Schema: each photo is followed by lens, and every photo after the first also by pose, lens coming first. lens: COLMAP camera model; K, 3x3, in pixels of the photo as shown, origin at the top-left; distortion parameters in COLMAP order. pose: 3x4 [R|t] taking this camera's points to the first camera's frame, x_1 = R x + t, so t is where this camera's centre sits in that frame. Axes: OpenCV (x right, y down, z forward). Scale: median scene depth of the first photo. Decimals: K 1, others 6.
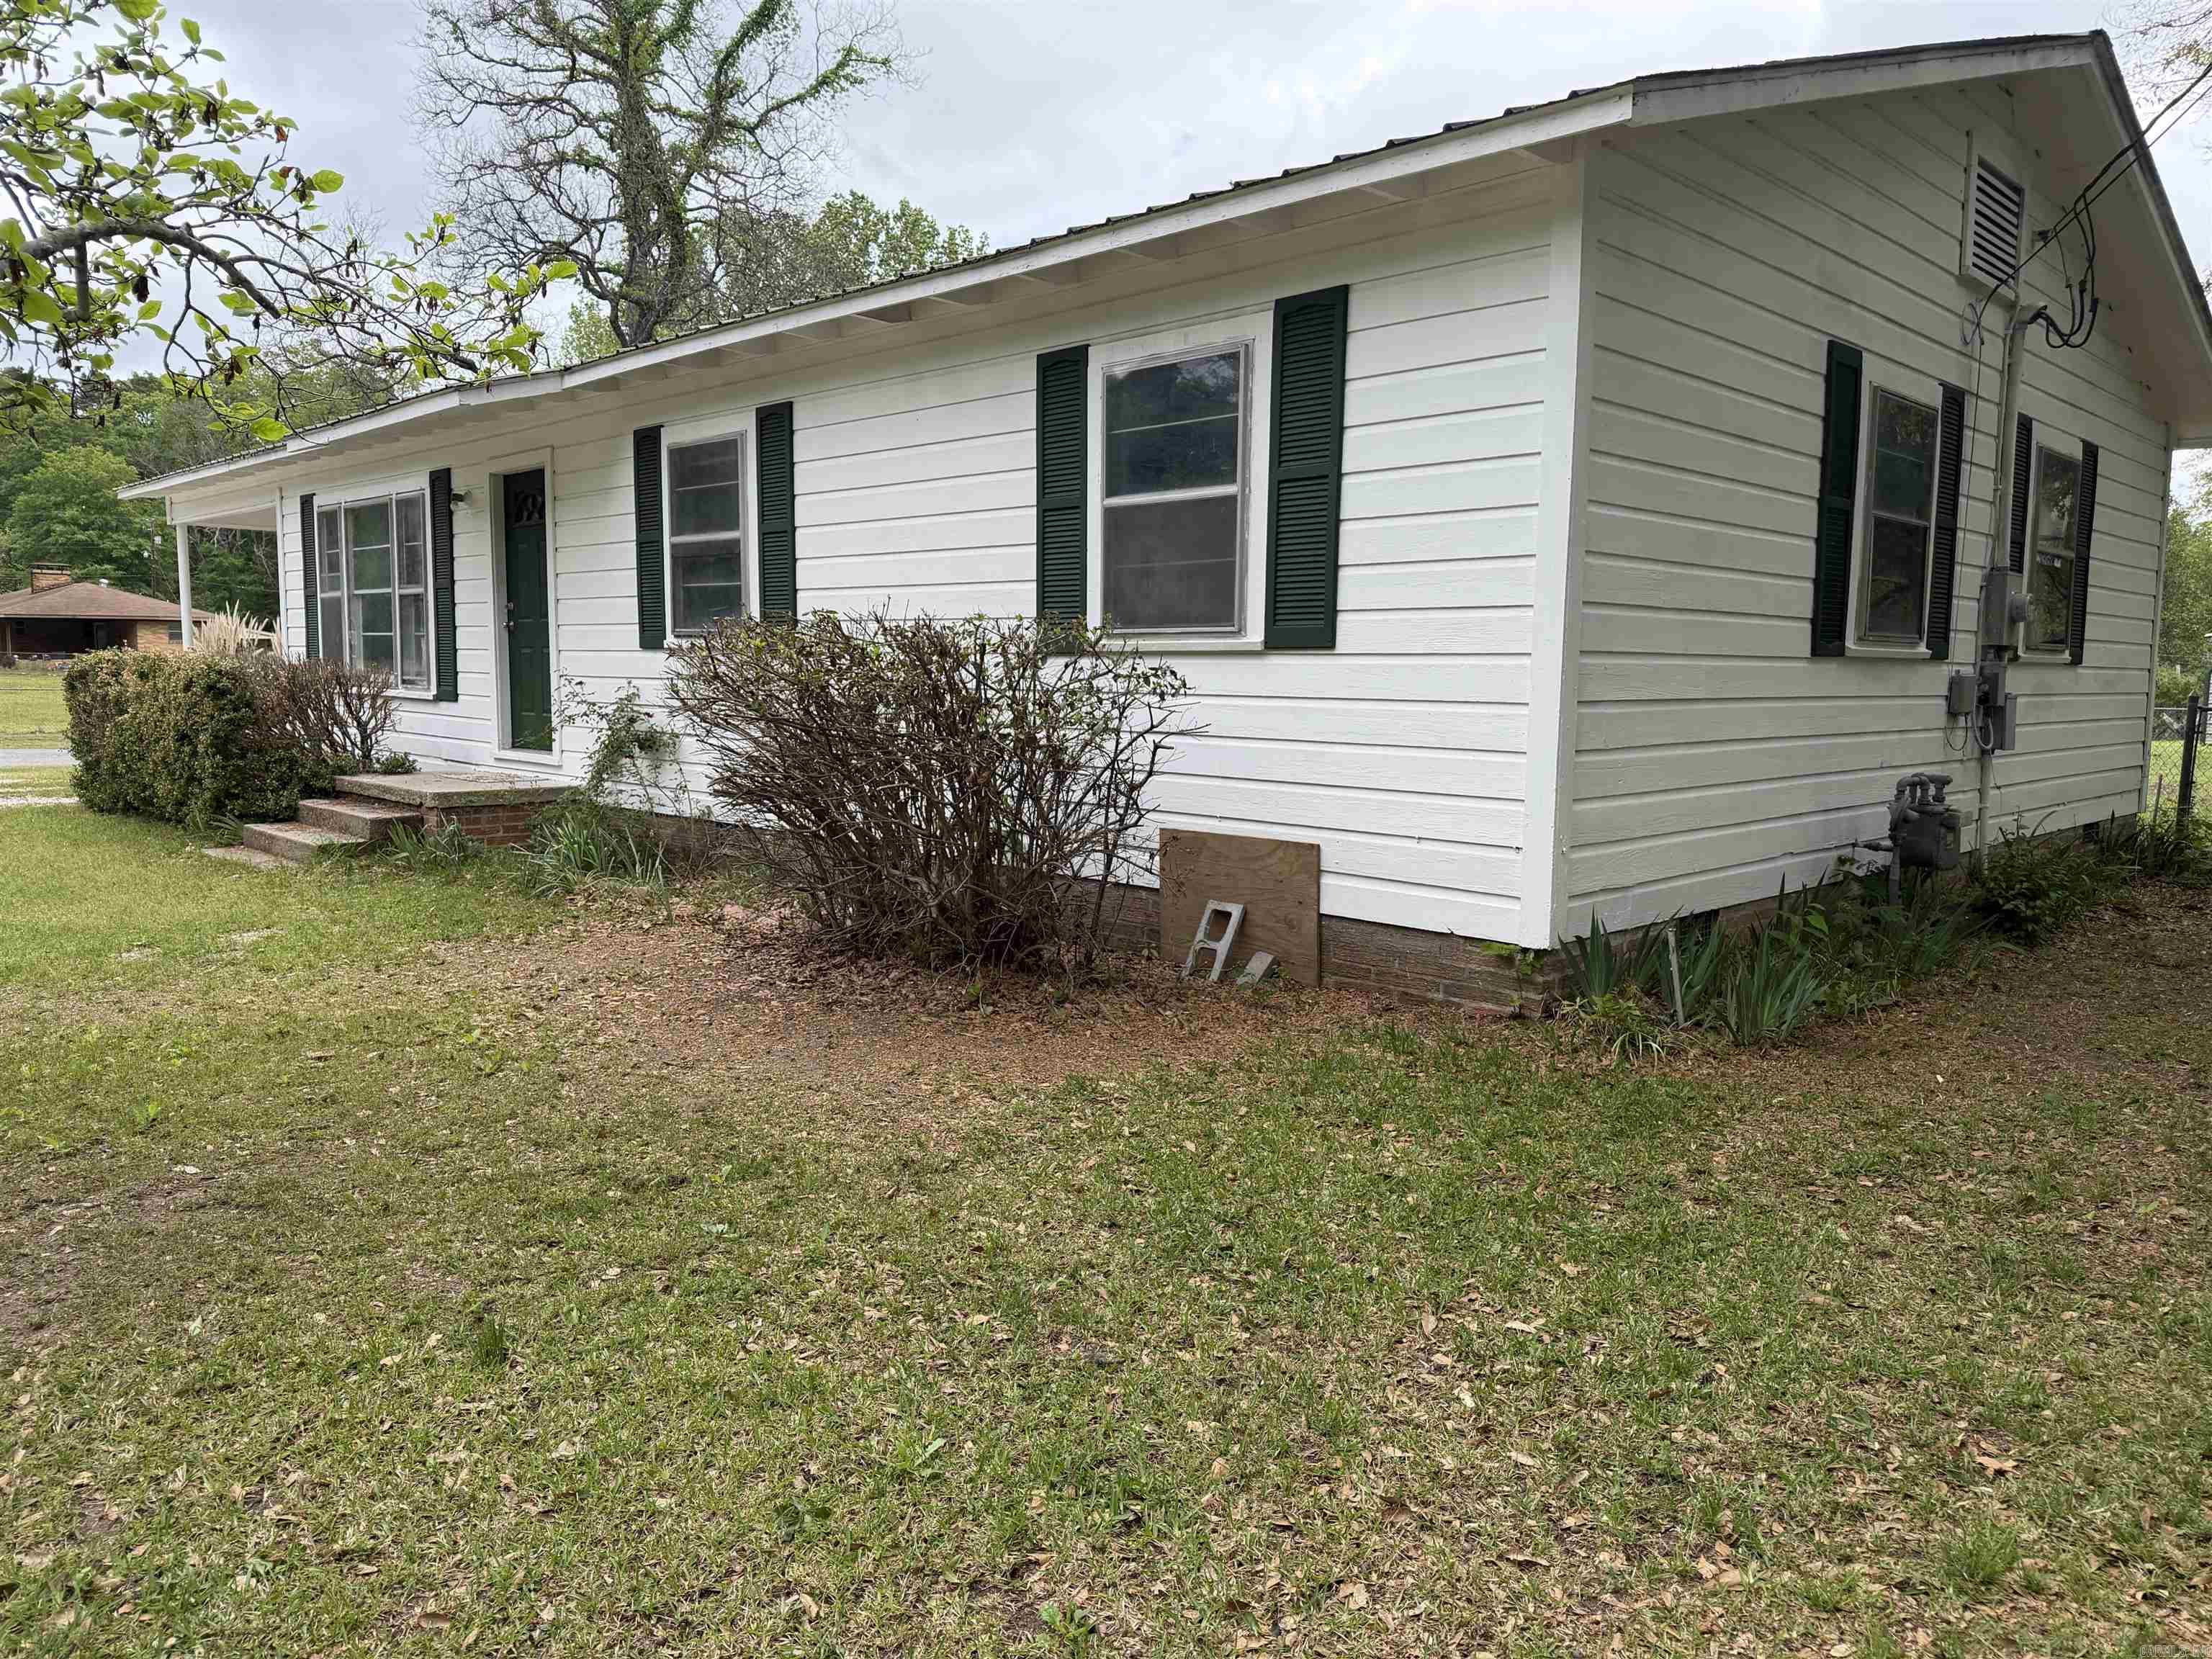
lens RADIAL K [[1548.3, 0, 1106.0], [0, 1548.3, 829.5], [0, 0, 1]] dist [0.080650, -0.001344]
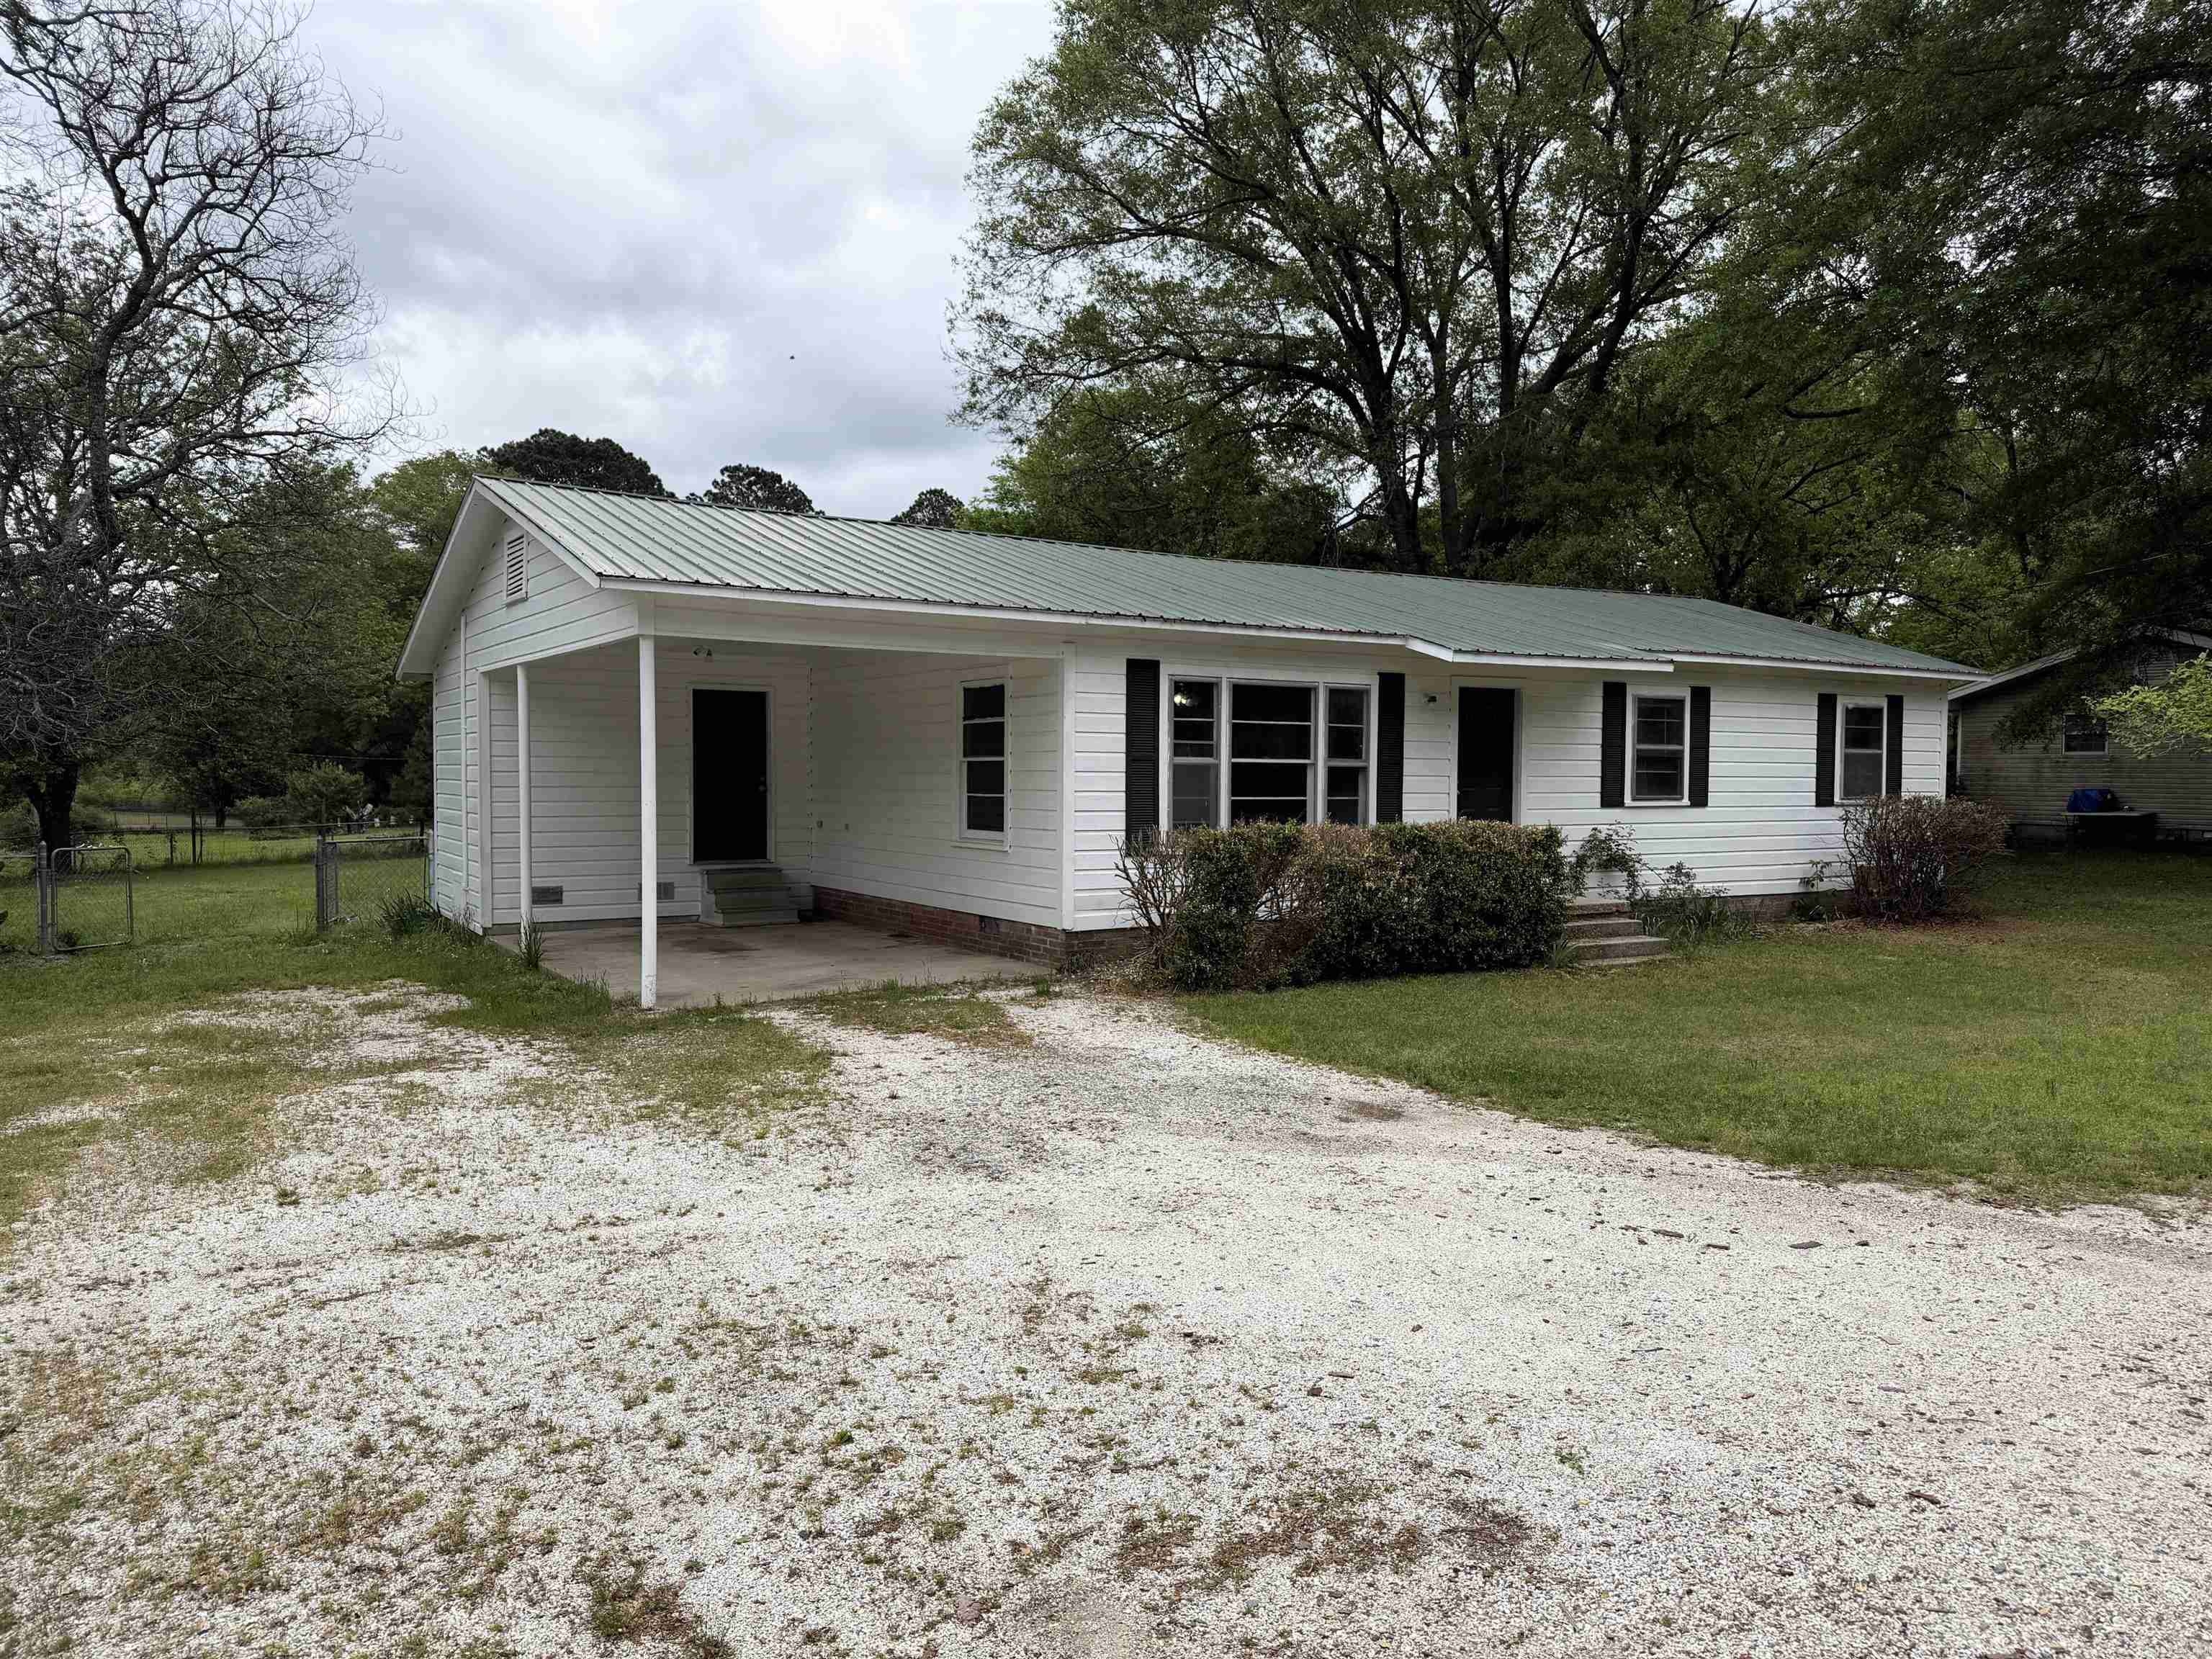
lens RADIAL K [[1548.3, 0, 1106.0], [0, 1548.3, 829.5], [0, 0, 1]] dist [0.080650, -0.001344]
pose [[0.206303, -0.024523, 0.978181, -2.272881], [0.113514, 0.993536, 0.000967, -0.171011], [-0.971882, 0.110838, 0.207753, 1.298439]]
